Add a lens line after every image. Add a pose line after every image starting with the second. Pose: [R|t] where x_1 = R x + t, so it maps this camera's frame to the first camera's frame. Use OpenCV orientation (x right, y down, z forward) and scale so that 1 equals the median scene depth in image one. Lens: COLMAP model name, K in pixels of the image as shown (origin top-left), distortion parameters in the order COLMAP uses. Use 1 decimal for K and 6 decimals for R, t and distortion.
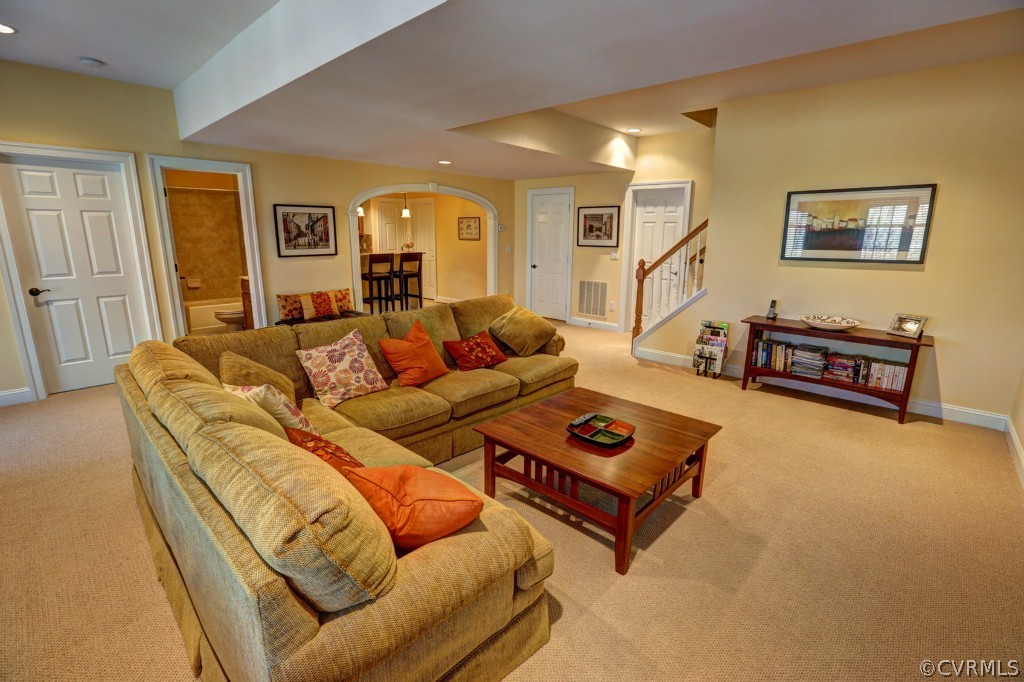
lens RADIAL K [[466.9, 0, 512.0], [0, 466.9, 341.0], [0, 0, 1]] dist [-0.049801, 0.016917]
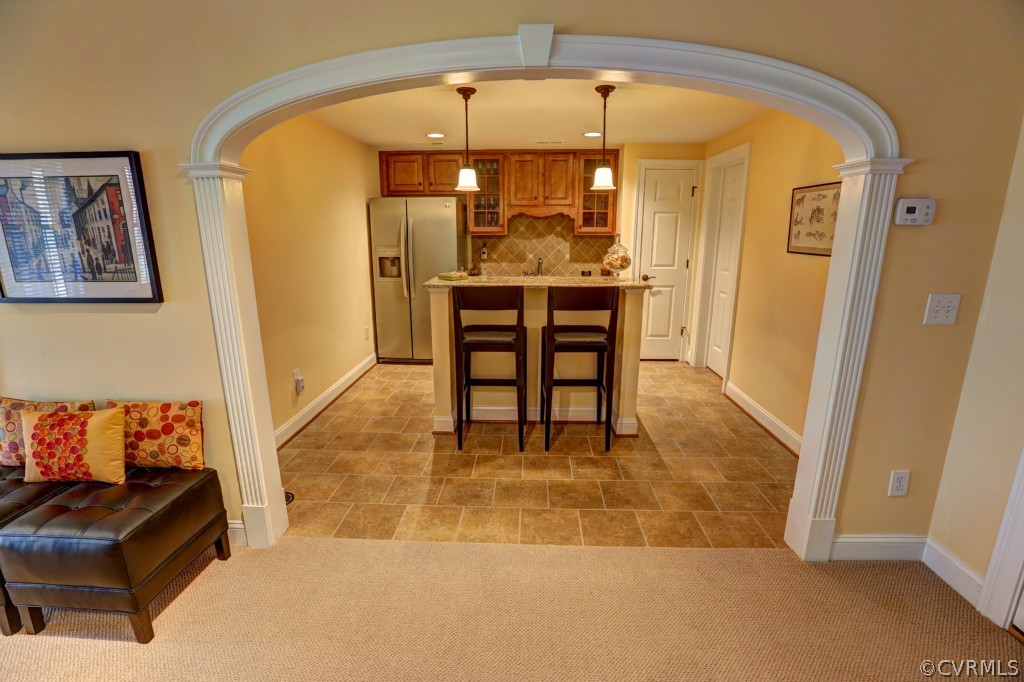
lens RADIAL K [[466.9, 0, 512.0], [0, 466.9, 341.0], [0, 0, 1]] dist [-0.049801, 0.016917]
pose [[0.644996, 0.173721, -0.744179, 0.033797], [-0.168857, 0.982146, 0.082920, -0.232189], [0.745297, 0.072177, 0.662814, 0.991760]]
